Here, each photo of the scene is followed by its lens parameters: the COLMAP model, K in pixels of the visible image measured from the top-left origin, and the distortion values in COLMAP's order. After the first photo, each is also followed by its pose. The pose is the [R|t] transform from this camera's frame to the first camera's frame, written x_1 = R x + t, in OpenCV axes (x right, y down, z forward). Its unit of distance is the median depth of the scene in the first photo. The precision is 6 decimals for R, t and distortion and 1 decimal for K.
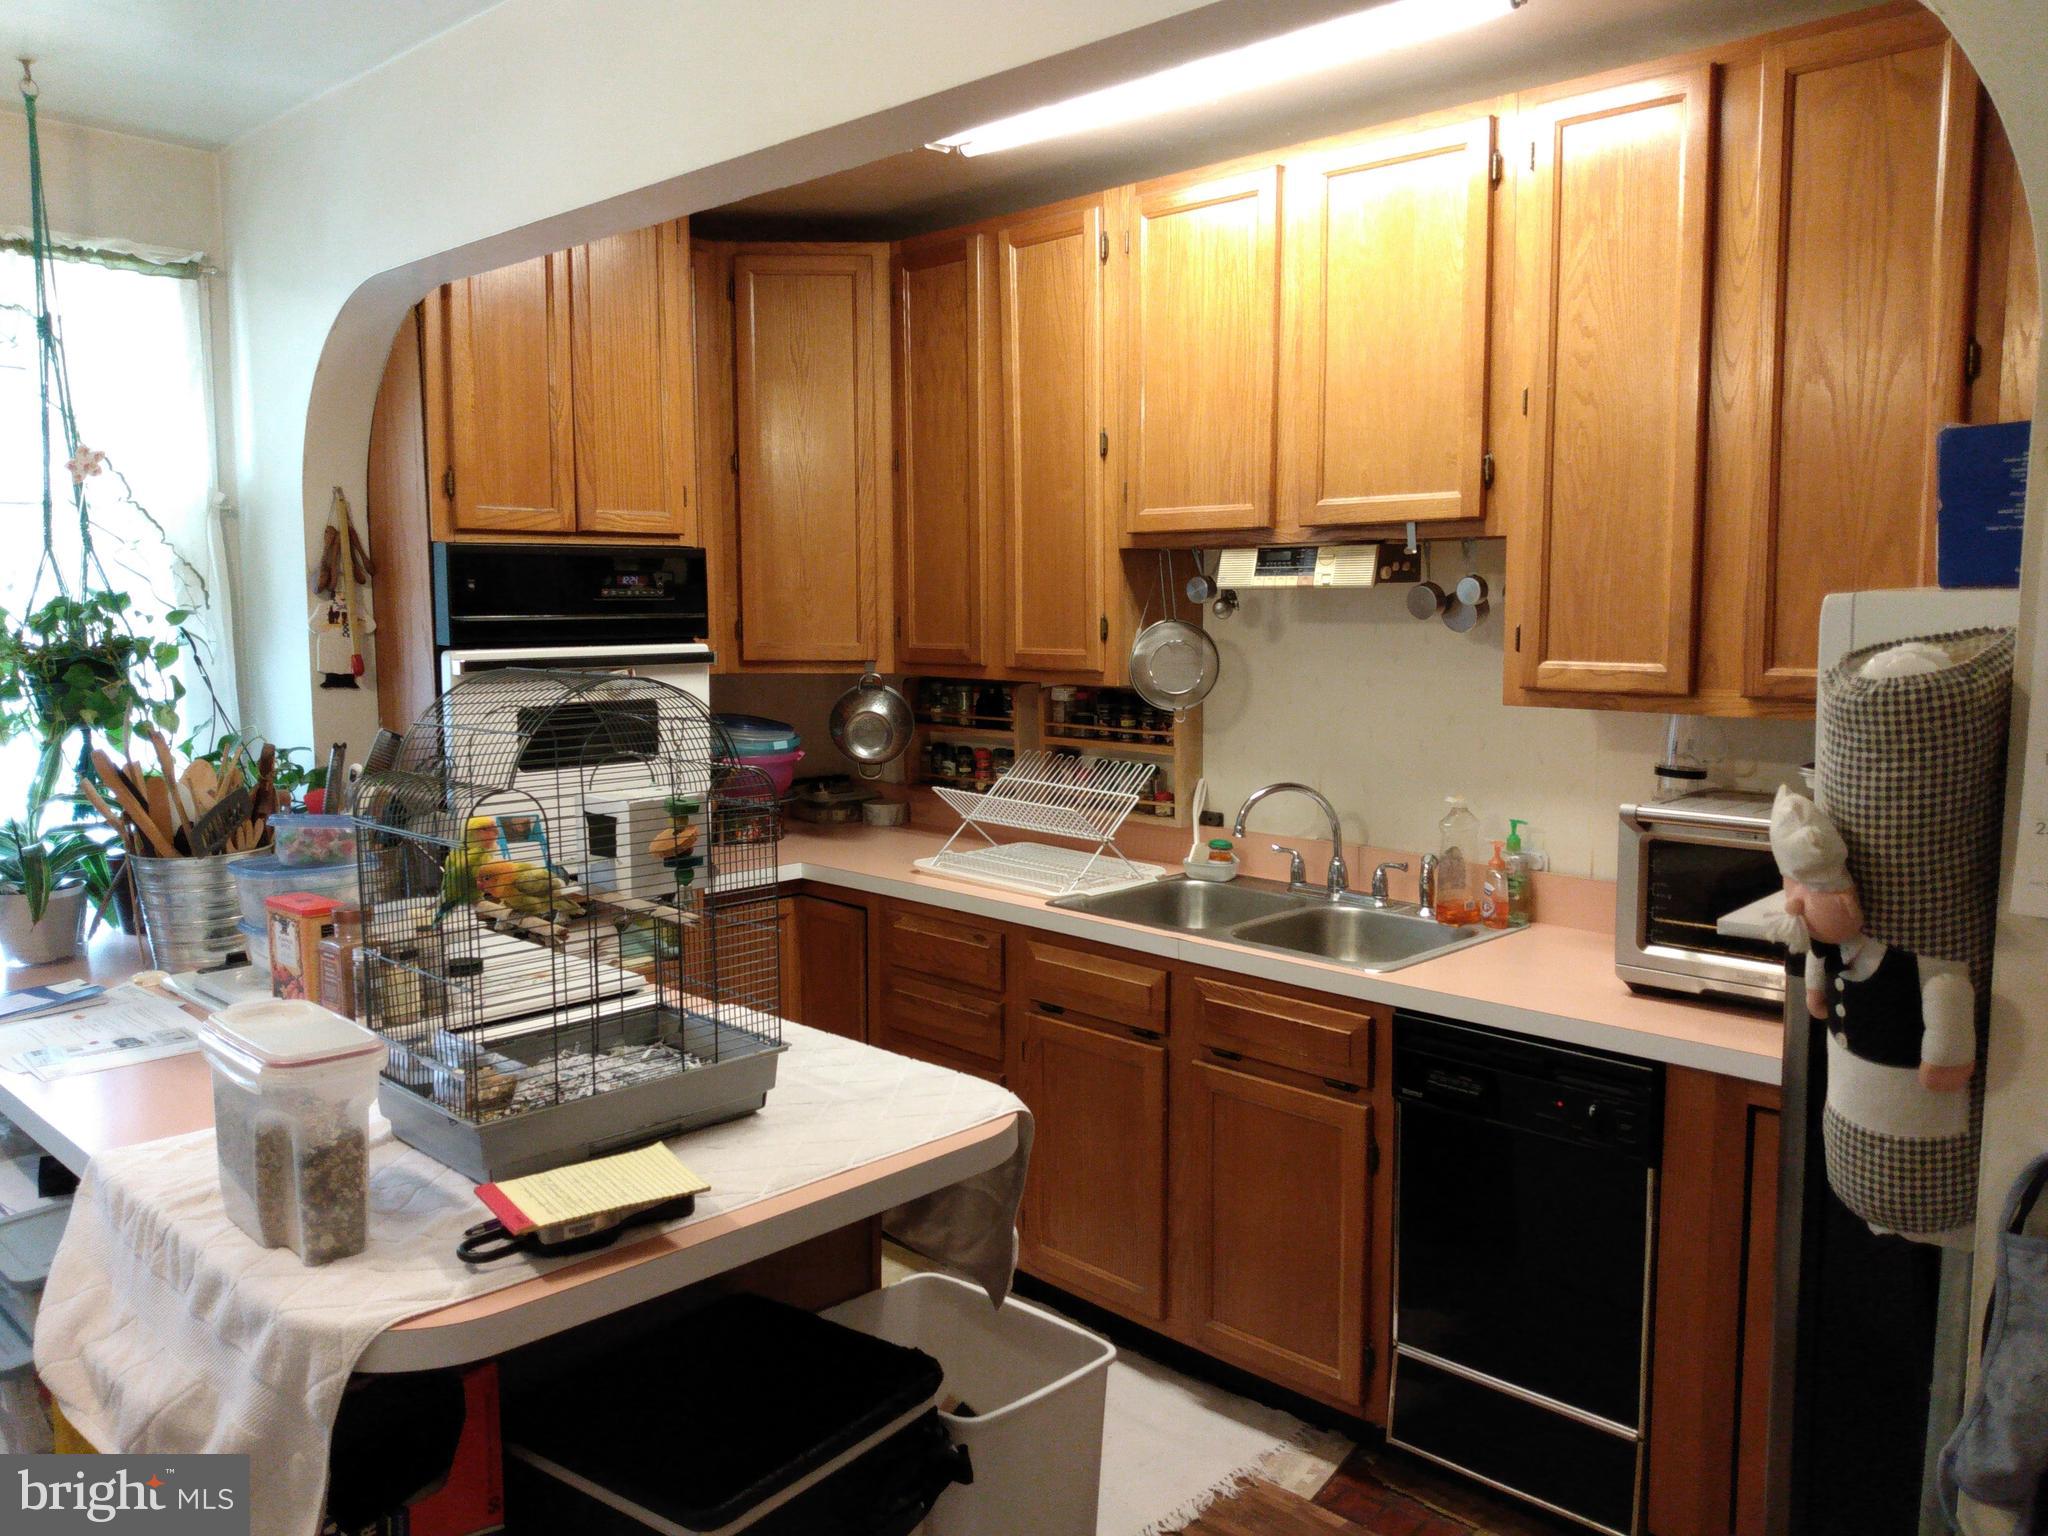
lens RADIAL K [[1569.9, 0, 1014.2], [0, 1569.9, 737.6], [0, 0, 1]] dist [0.085154, -0.158620]
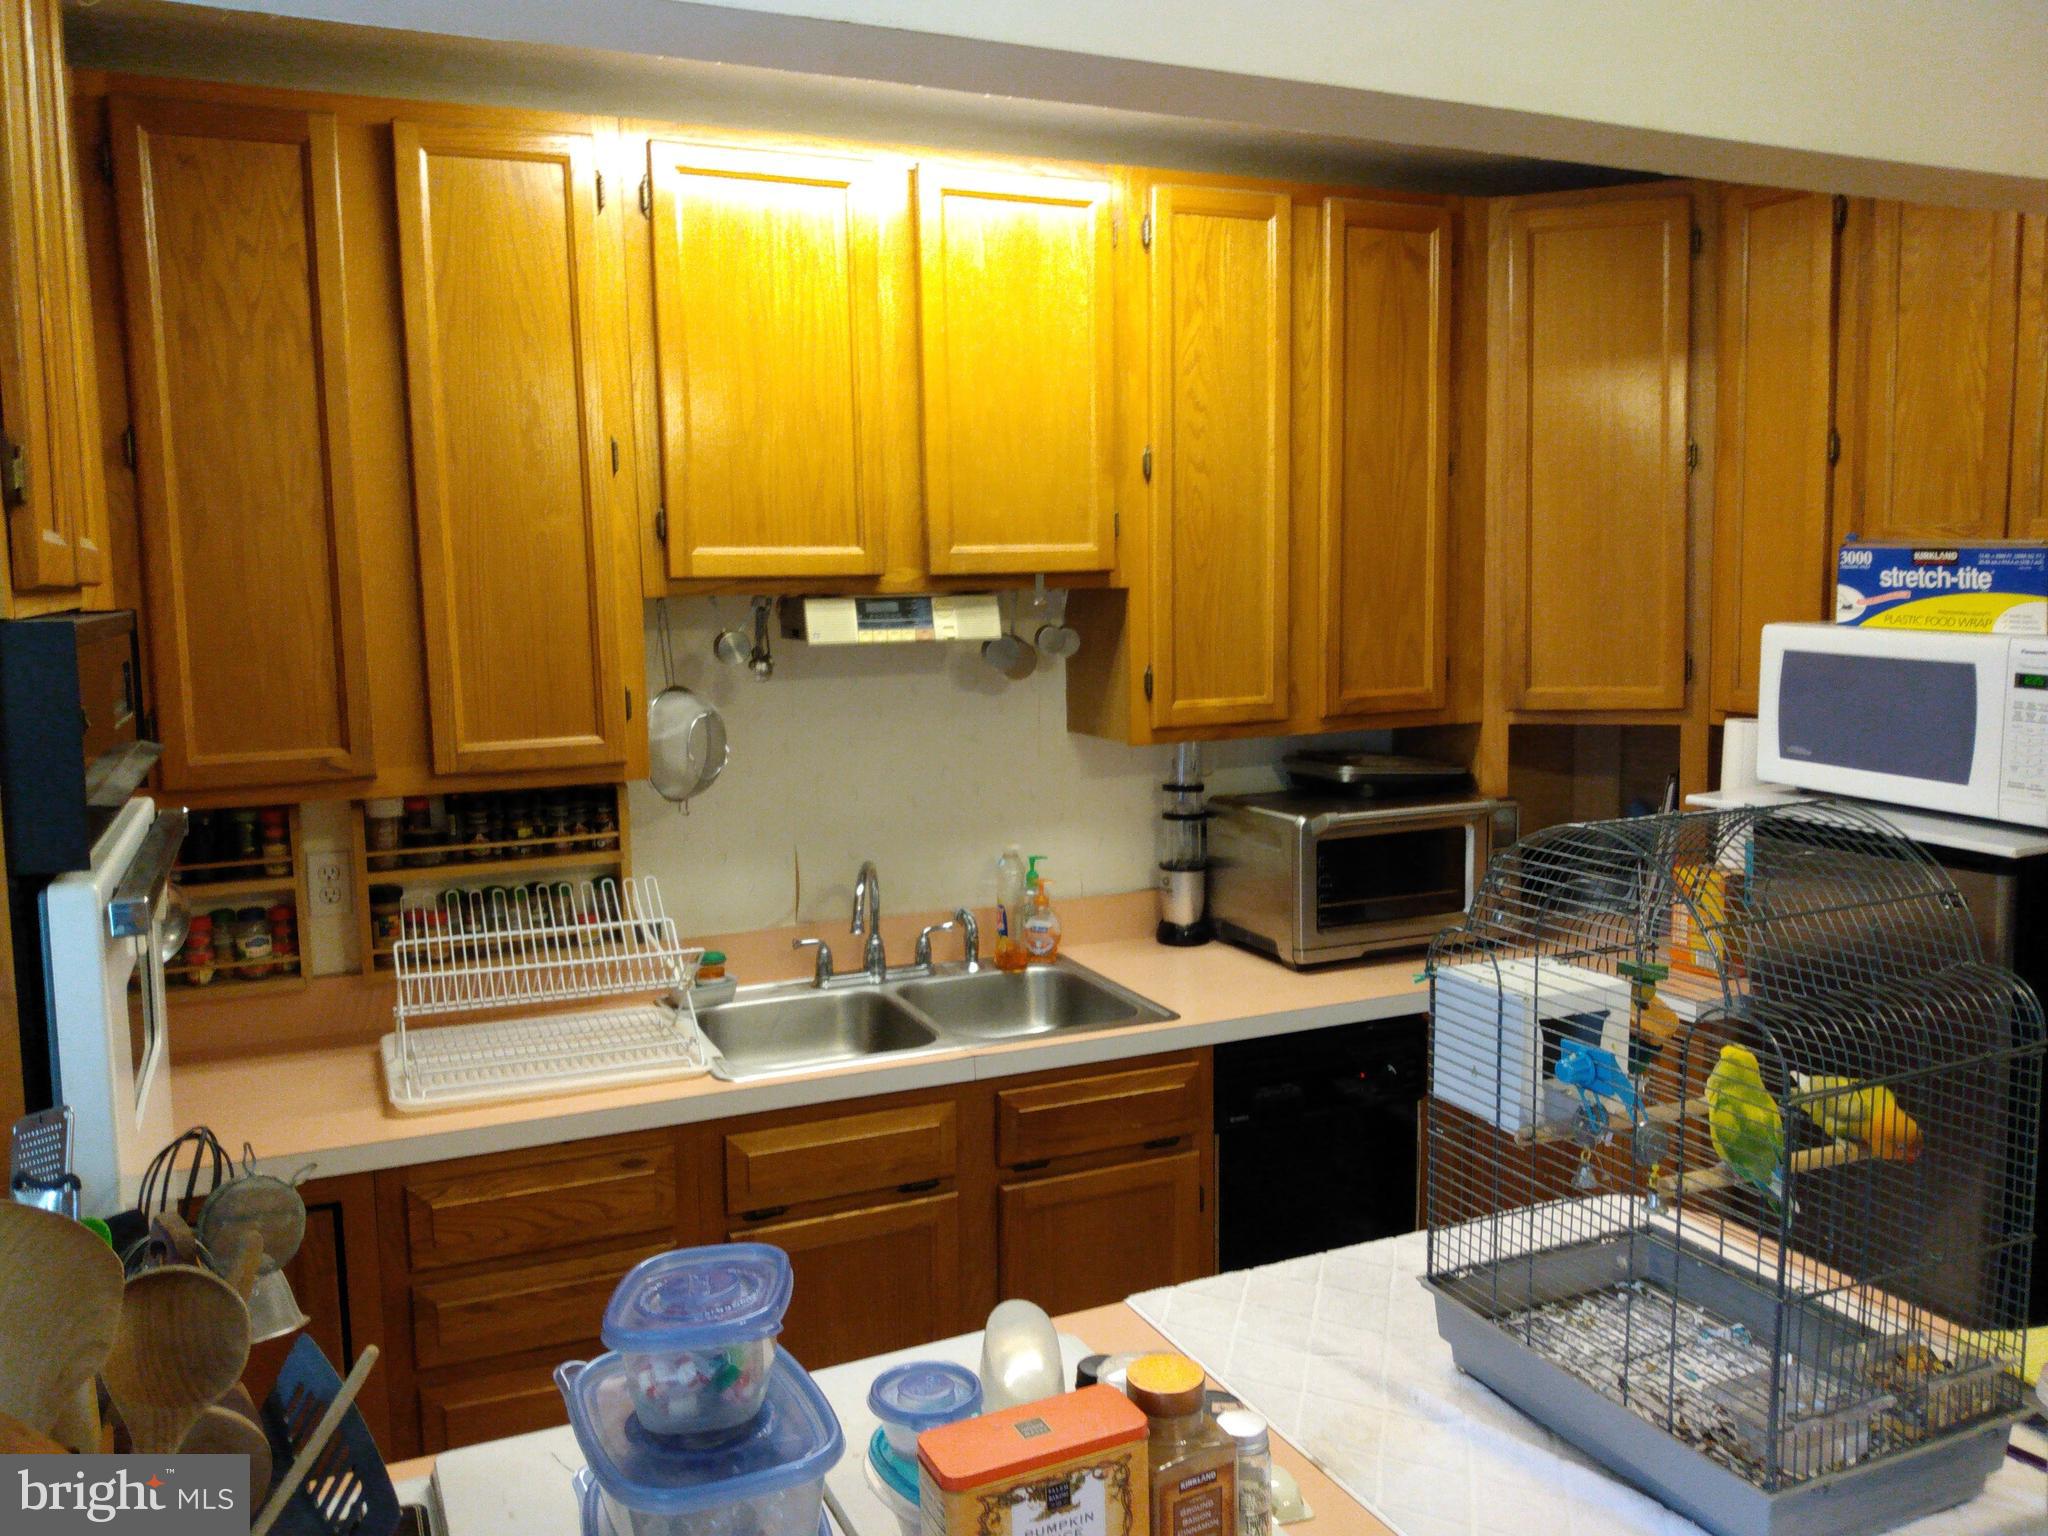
lens RADIAL K [[1569.9, 0, 1014.2], [0, 1569.9, 737.6], [0, 0, 1]] dist [0.085154, -0.158620]
pose [[0.369785, -0.098488, 0.923883, -0.651776], [0.104779, 0.992443, 0.063859, -0.095396], [-0.923190, 0.073189, 0.377310, 0.632233]]
